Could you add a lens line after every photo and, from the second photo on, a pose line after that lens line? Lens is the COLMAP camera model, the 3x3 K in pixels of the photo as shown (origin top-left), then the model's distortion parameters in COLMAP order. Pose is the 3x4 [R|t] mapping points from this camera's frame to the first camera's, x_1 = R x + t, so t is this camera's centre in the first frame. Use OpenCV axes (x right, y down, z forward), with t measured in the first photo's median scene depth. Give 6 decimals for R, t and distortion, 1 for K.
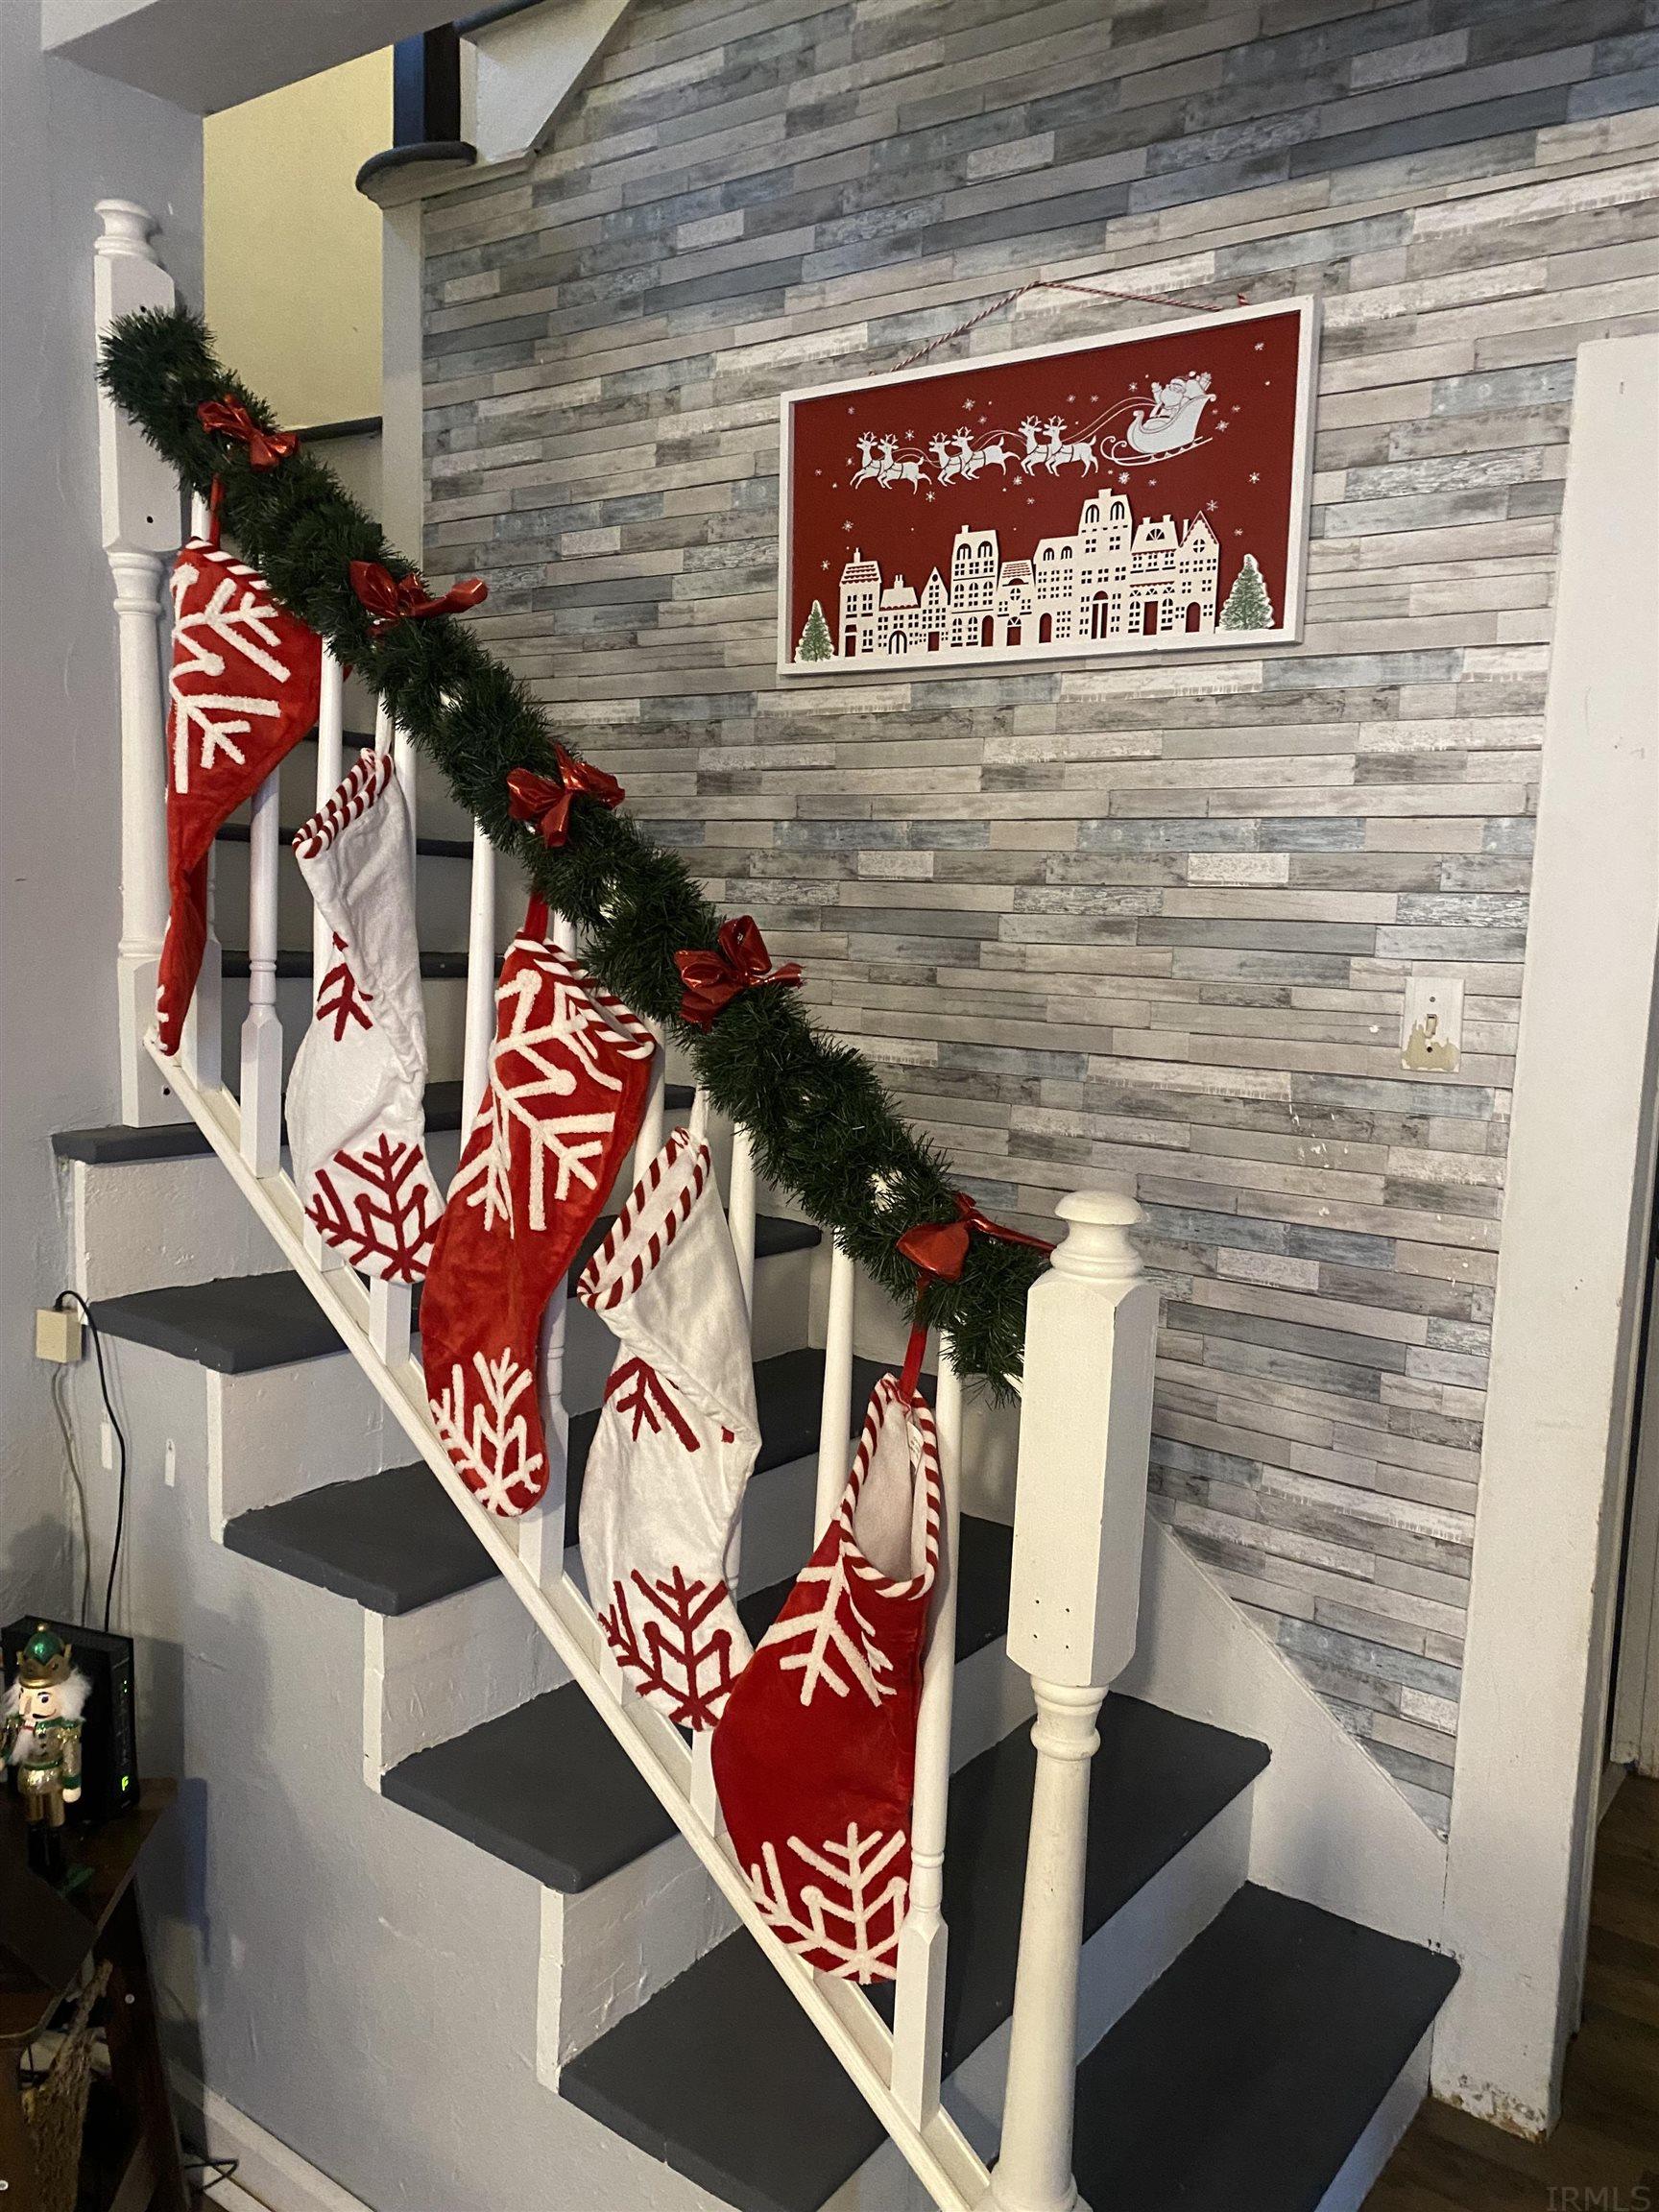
lens RADIAL K [[1672.0, 0, 878.7], [0, 1672.0, 1087.8], [0, 0, 1]] dist [0.058675, -0.065947]
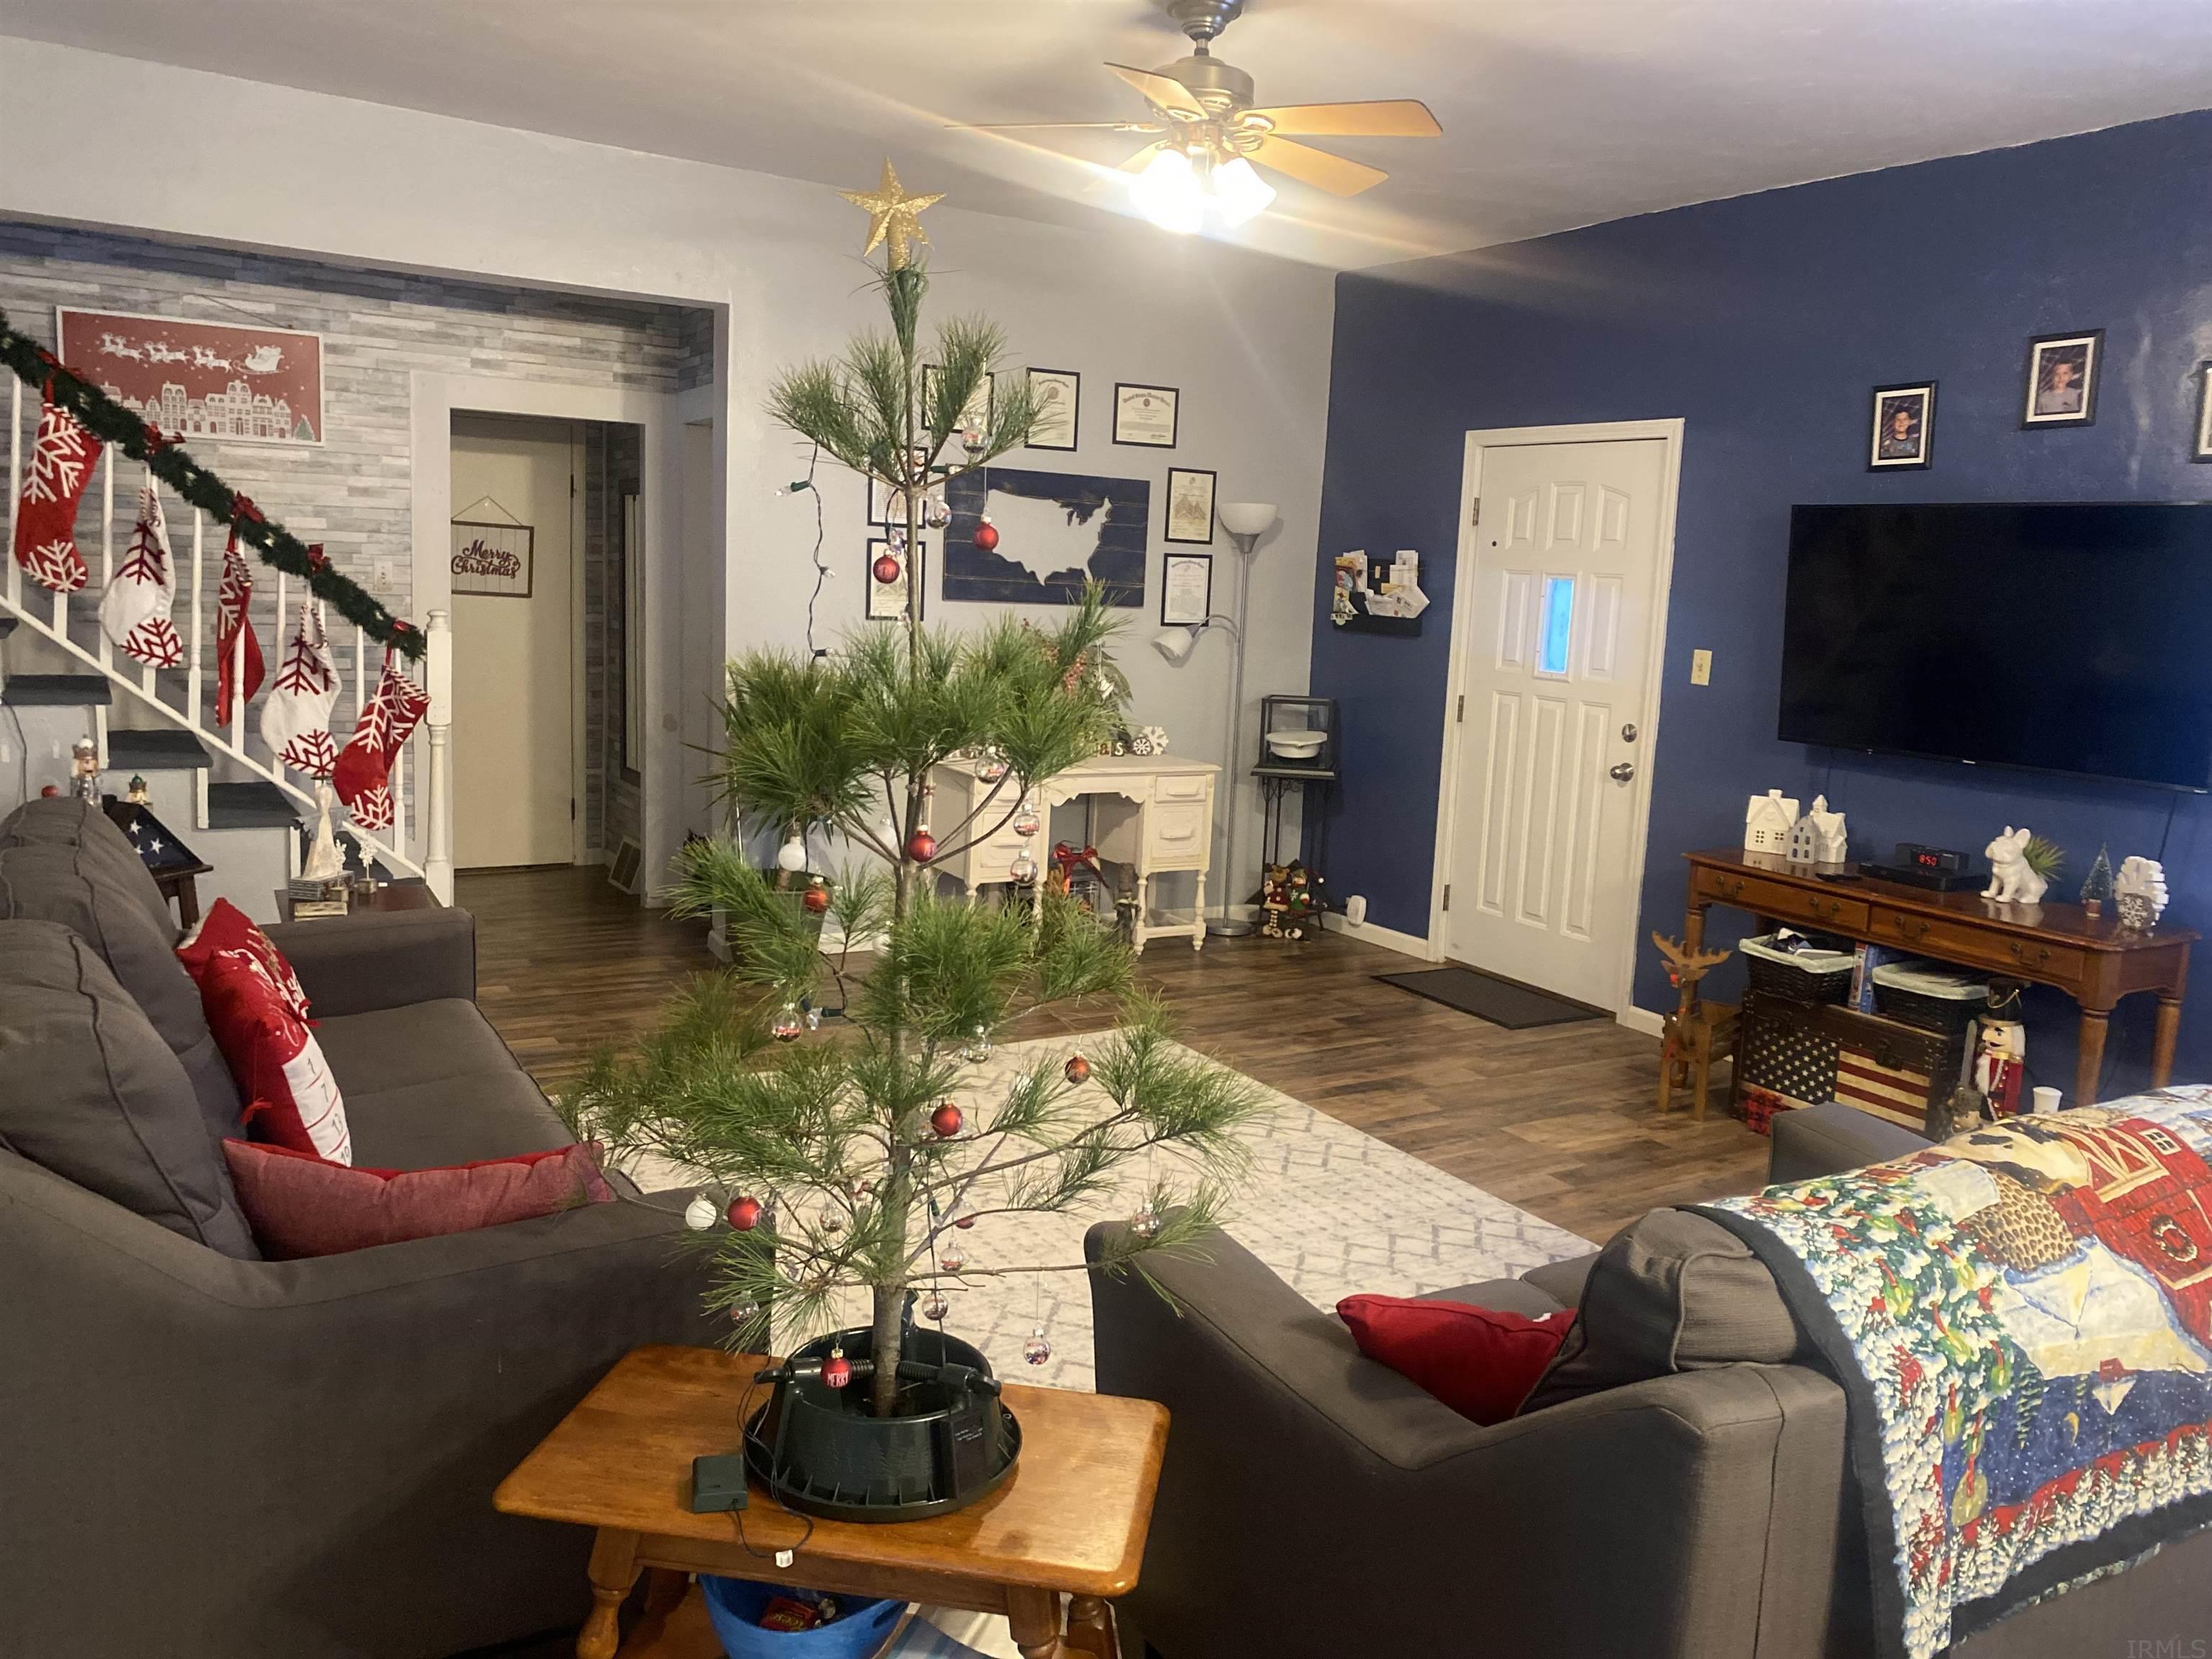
lens RADIAL K [[1672.0, 0, 1094.6], [0, 1672.0, 825.8], [0, 0, 1]] dist [0.058675, -0.065947]
pose [[0.402559, -0.152384, 0.902622, -2.004019], [0.081178, 0.988105, 0.130611, 0.115838], [-0.911788, 0.020695, 0.410140, -1.447245]]
